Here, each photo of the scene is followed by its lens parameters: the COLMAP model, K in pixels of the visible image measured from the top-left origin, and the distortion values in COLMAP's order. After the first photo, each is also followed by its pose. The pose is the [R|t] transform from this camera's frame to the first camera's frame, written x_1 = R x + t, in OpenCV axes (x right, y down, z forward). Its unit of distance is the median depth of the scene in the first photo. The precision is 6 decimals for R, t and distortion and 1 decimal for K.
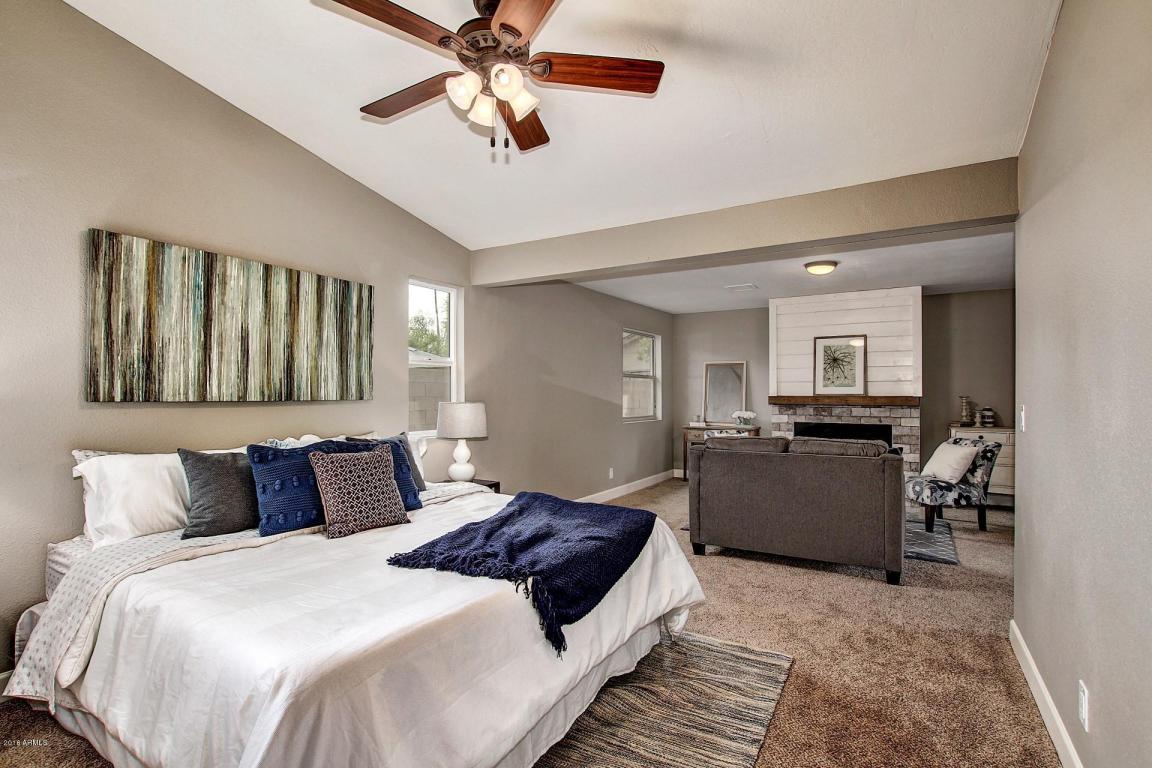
lens RADIAL K [[537.9, 0, 570.7], [0, 537.9, 389.2], [0, 0, 1]] dist [-0.026597, 0.000250]
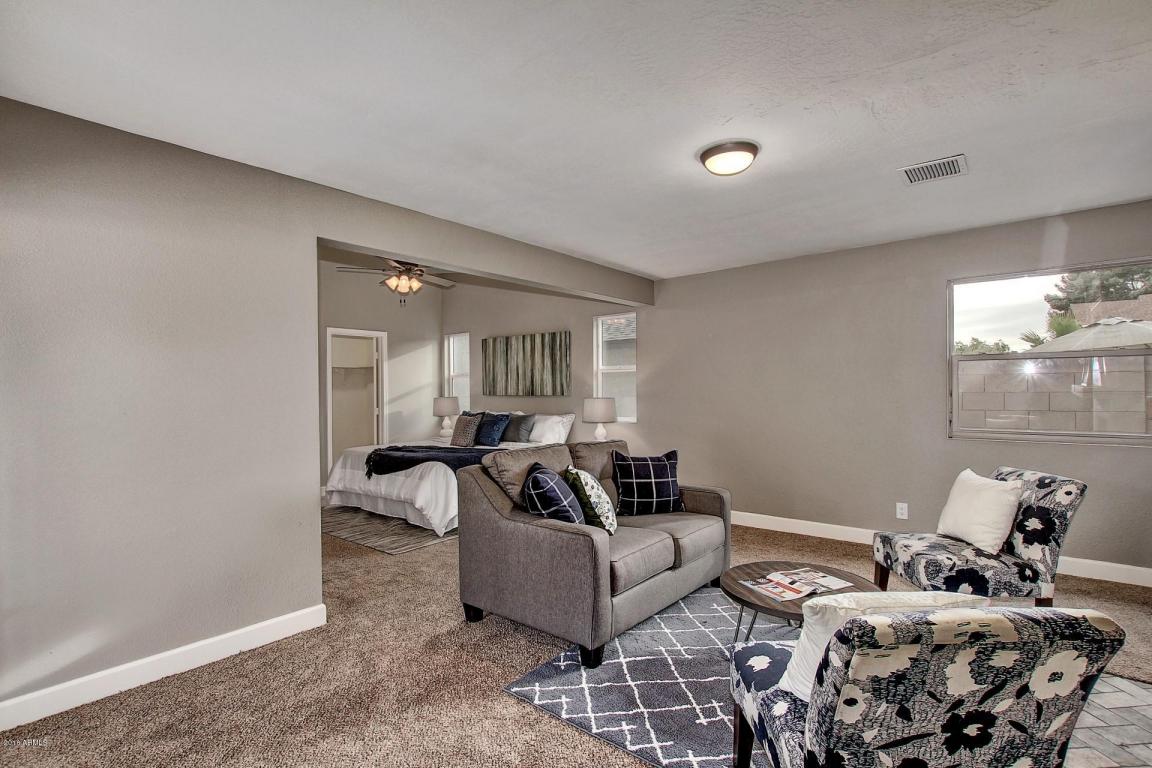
lens RADIAL K [[537.9, 0, 570.7], [0, 537.9, 389.2], [0, 0, 1]] dist [-0.026597, 0.000250]
pose [[-0.116353, 0.004676, -0.993197, 0.952629], [0.019183, 0.999813, 0.002460, -0.003430], [0.993023, -0.018767, -0.116421, 0.829237]]
